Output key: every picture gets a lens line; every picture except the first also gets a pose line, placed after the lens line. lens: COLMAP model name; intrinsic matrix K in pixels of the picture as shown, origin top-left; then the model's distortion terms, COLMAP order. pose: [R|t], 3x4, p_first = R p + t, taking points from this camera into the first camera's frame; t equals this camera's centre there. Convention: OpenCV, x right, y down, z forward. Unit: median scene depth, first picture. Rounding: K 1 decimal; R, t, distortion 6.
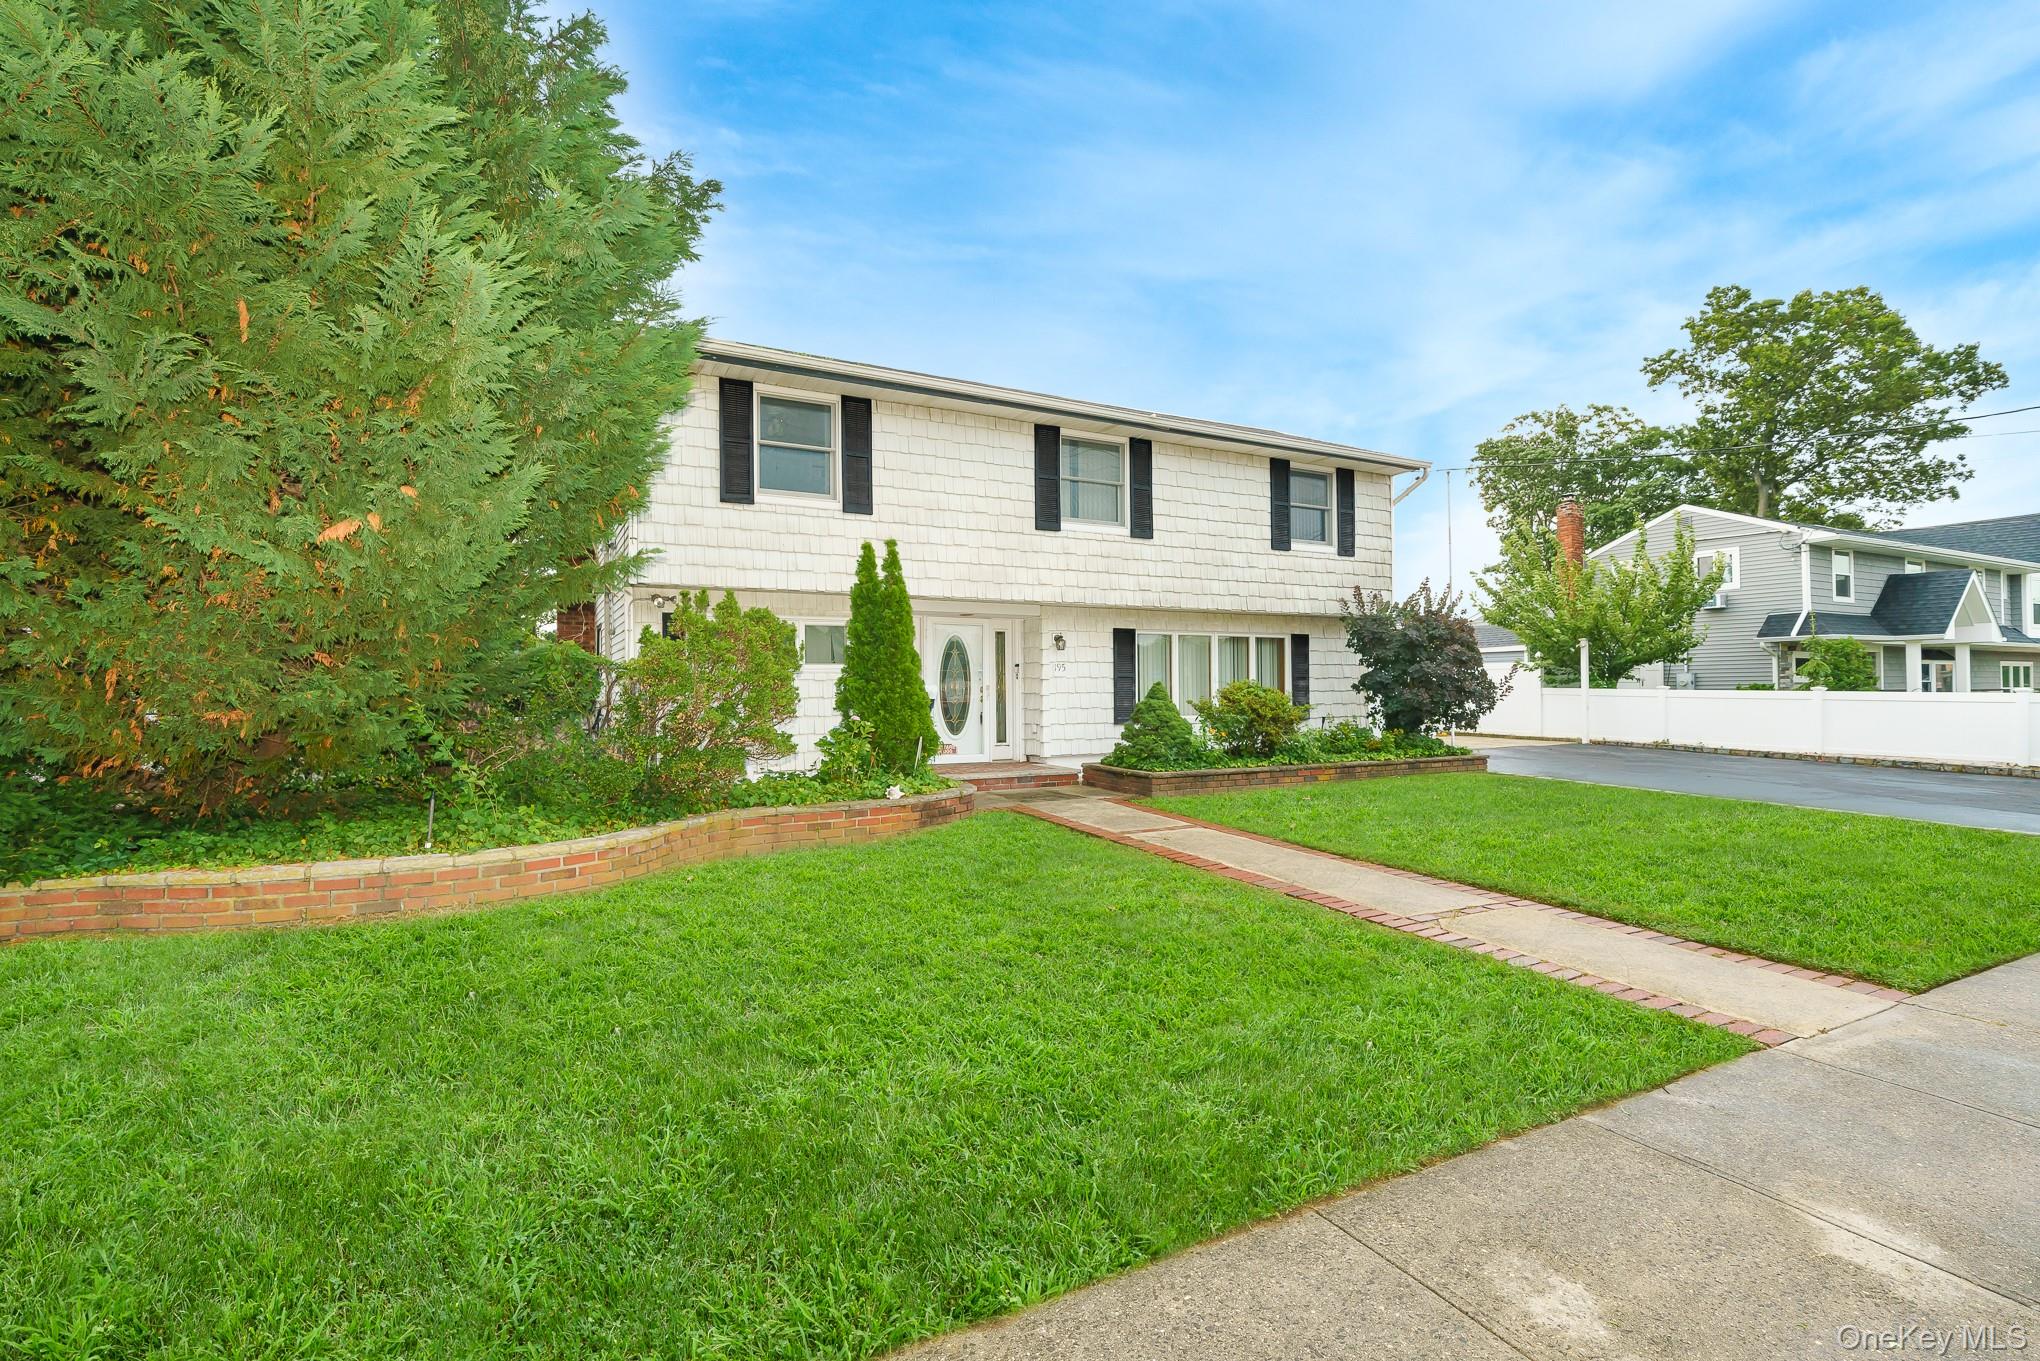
lens RADIAL K [[960.8, 0, 1020.0], [0, 960.8, 680.5], [0, 0, 1]] dist [0.001884, 0.000094]
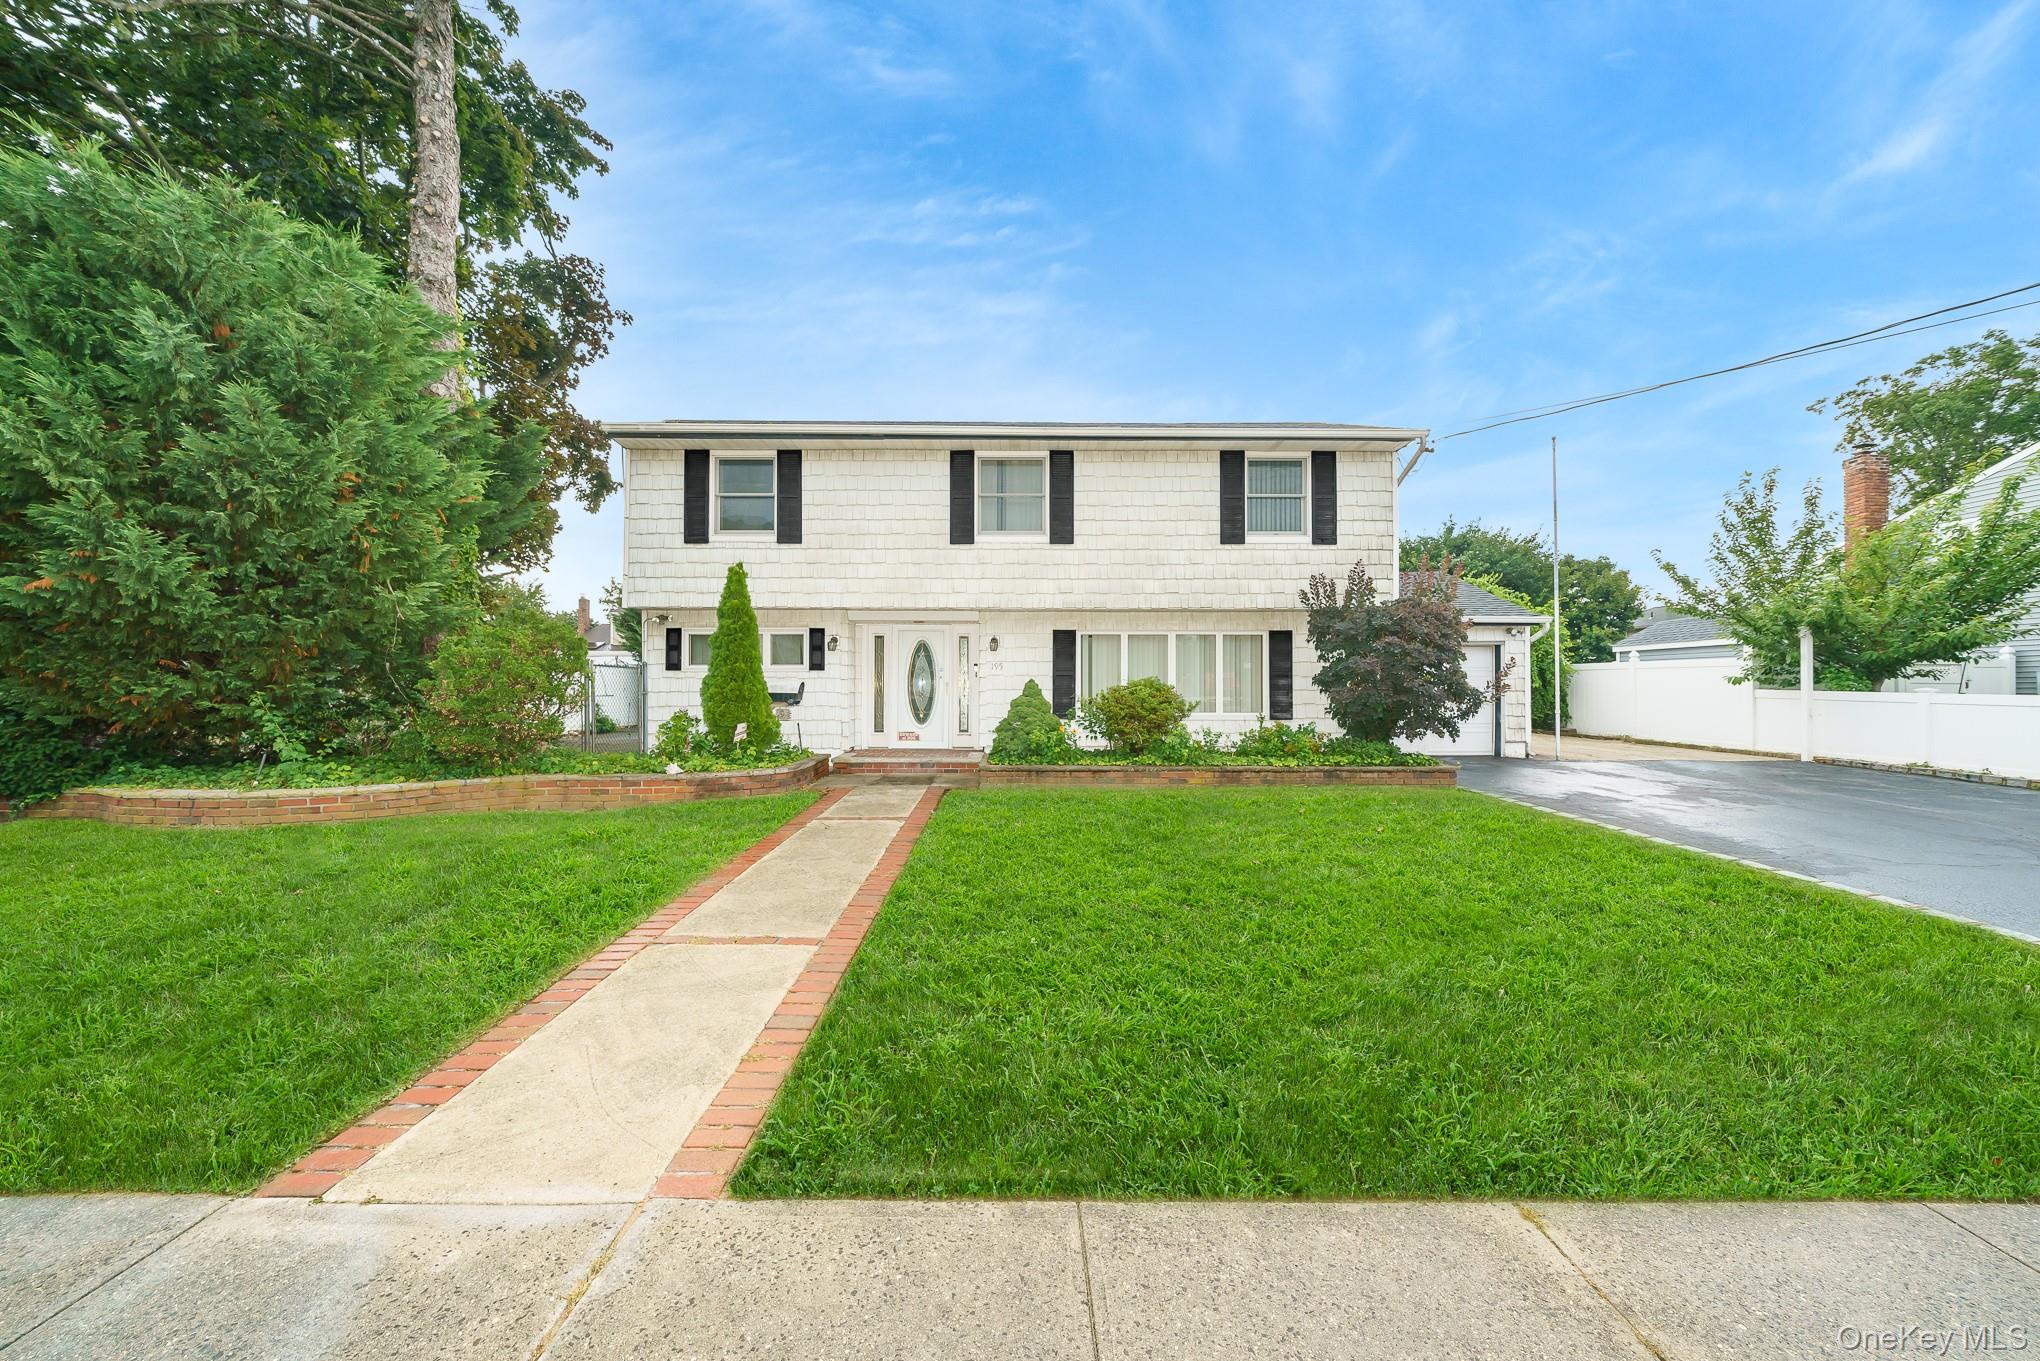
lens RADIAL K [[749.7, 0, 1021.1], [0, 749.7, 677.8], [0, 0, 1]] dist [-0.002483, -0.000324]
pose [[0.878561, 0.000422, -0.477630, 0.481917], [-0.002014, 0.999994, -0.002822, 0.001825], [0.477626, 0.003441, 0.878556, 0.253602]]
